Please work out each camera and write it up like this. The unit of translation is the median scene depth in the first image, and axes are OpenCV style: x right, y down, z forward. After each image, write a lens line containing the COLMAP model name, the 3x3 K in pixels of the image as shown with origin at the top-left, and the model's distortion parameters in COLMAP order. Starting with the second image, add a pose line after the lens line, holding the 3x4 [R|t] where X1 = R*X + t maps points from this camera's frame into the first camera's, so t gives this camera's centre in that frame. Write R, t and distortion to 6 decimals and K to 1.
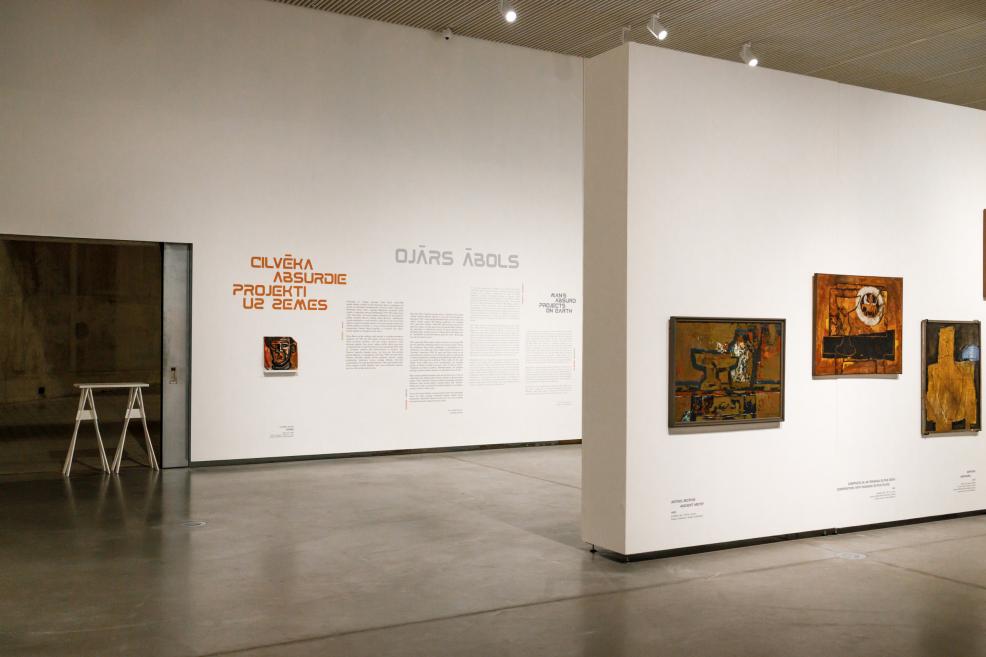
lens RADIAL K [[971.1, 0, 489.8], [0, 971.1, 329.1], [0, 0, 1]] dist [0.004980, 0.000000]
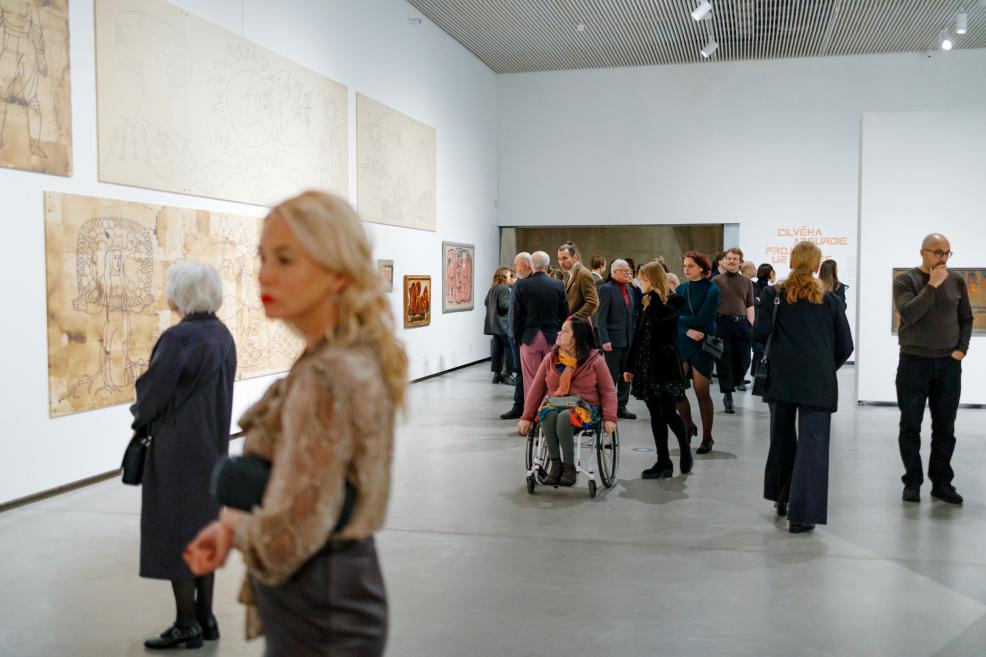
lens RADIAL K [[1009.8, 0, 500.6], [0, 1009.8, 326.3], [0, 0, 1]] dist [-0.001582, 0.000000]
pose [[0.721044, 0.024512, -0.692455, 0.761900], [0.010278, 0.998886, 0.046061, 0.001355], [0.692813, -0.040329, 0.719989, -0.640072]]
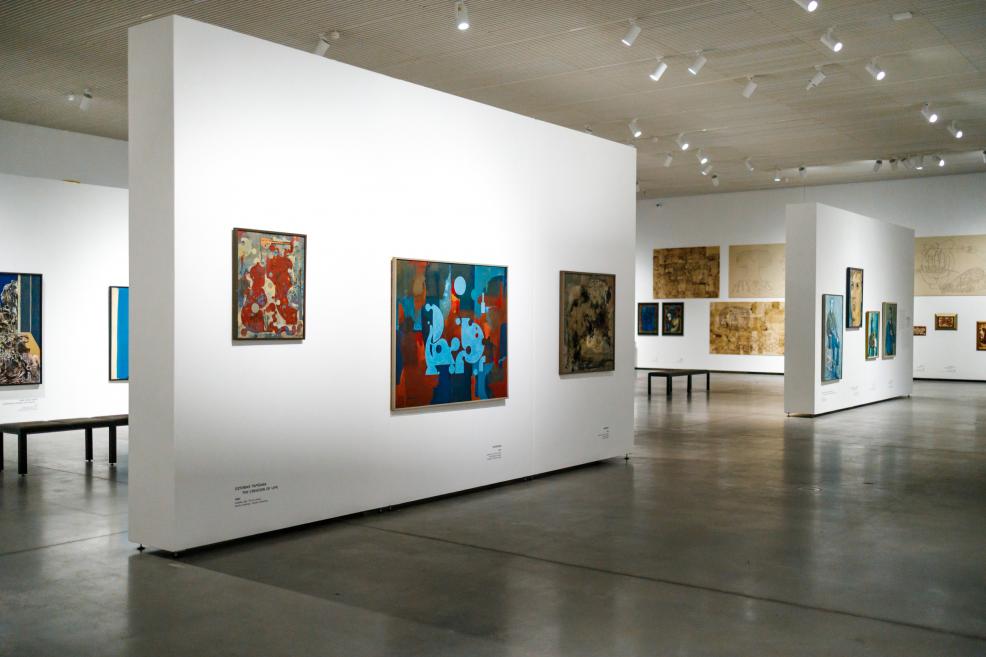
lens RADIAL K [[971.1, 0, 491.0], [0, 971.1, 329.2], [0, 0, 1]] dist [0.004980, 0.000000]
pose [[-0.922590, -0.008532, -0.385687, 2.047949], [-0.009500, 0.999955, 0.000606, 0.029177], [0.385665, 0.004223, -0.922629, 2.751645]]
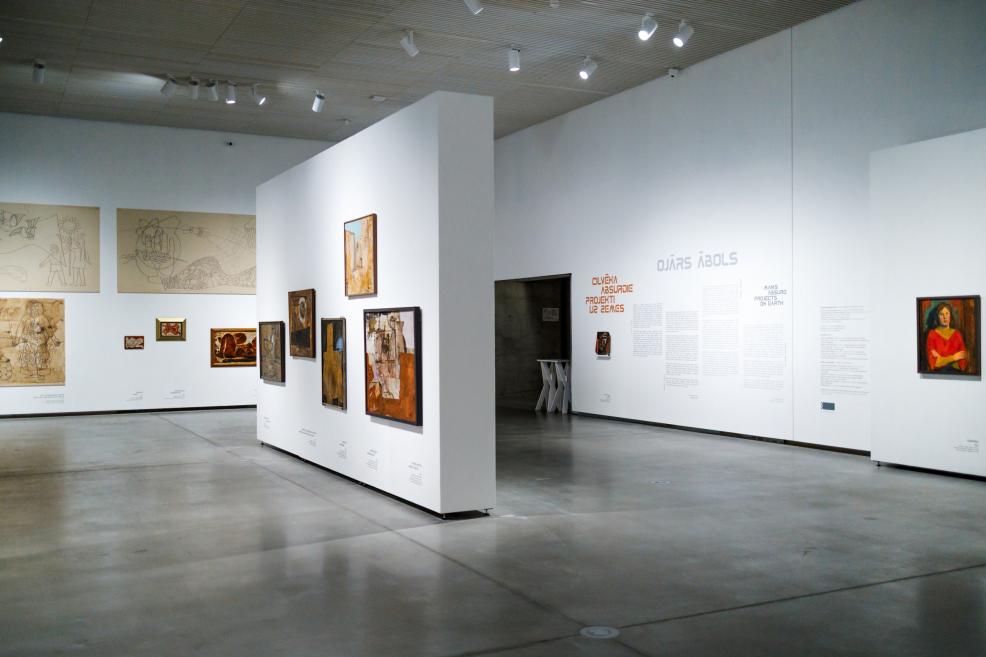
lens RADIAL K [[971.1, 0, 489.7], [0, 971.1, 328.3], [0, 0, 1]] dist [0.004980, 0.000000]
pose [[-0.035155, -0.007245, -0.999356, 1.722196], [0.011333, 0.999907, -0.007648, 0.016398], [0.999318, -0.011595, -0.035069, 1.245122]]
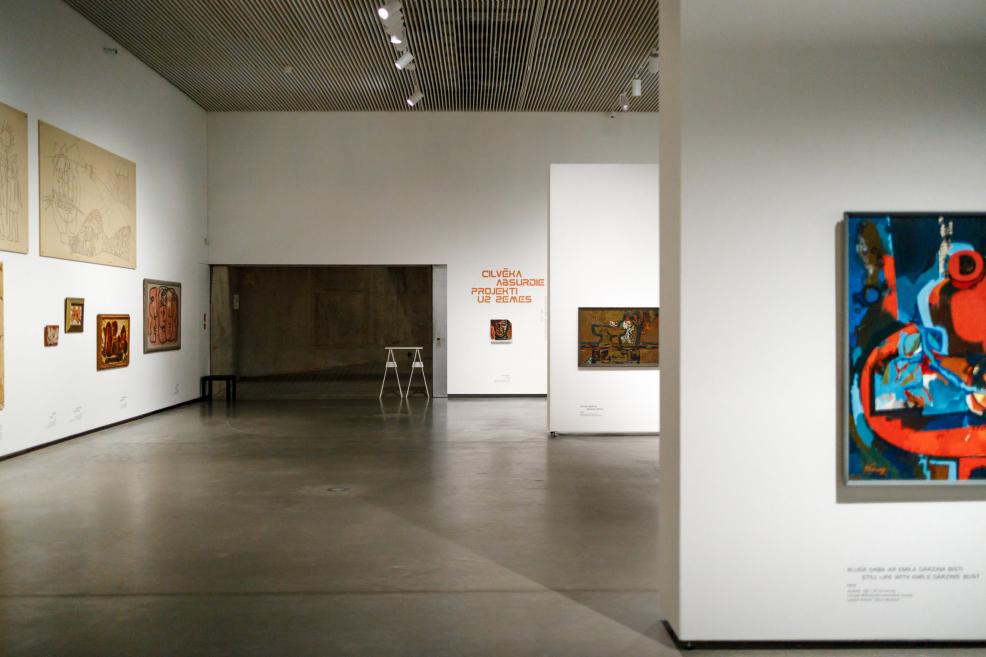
lens RADIAL K [[971.1, 0, 490.2], [0, 971.1, 330.8], [0, 0, 1]] dist [0.004980, 0.000000]
pose [[0.875911, -0.001490, -0.482470, 0.769585], [0.010645, 0.999811, 0.016238, -0.000015], [0.482355, -0.019359, 0.875762, -0.590632]]
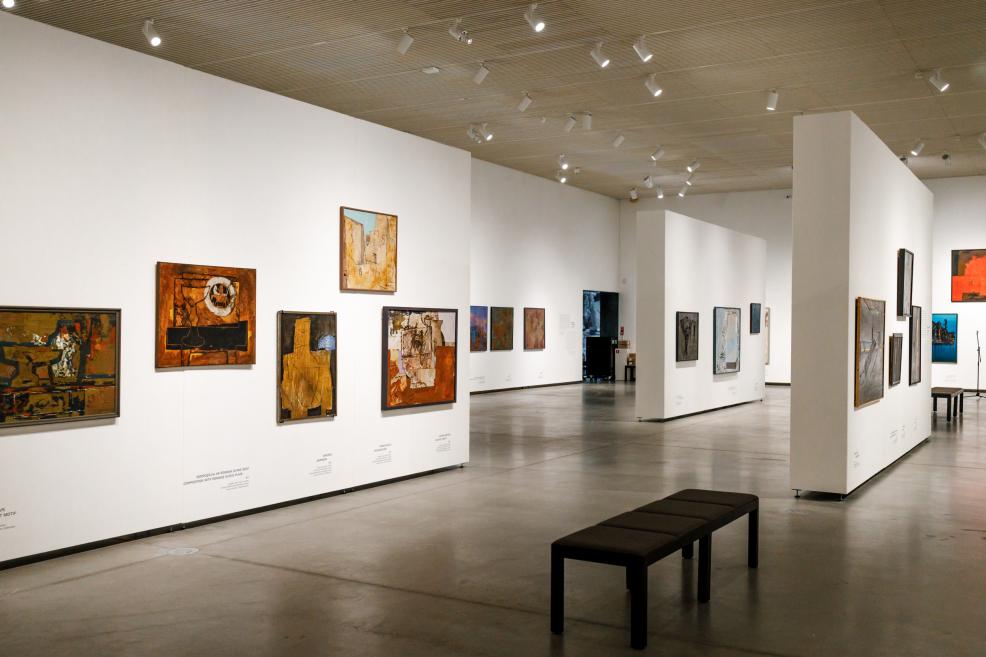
lens RADIAL K [[971.1, 0, 492.7], [0, 971.1, 329.0], [0, 0, 1]] dist [0.004980, 0.000000]
pose [[0.869665, -0.001751, 0.493640, 0.133557], [-0.004100, 0.999934, 0.010769, -0.002302], [-0.493626, -0.011389, 0.869600, -0.002153]]
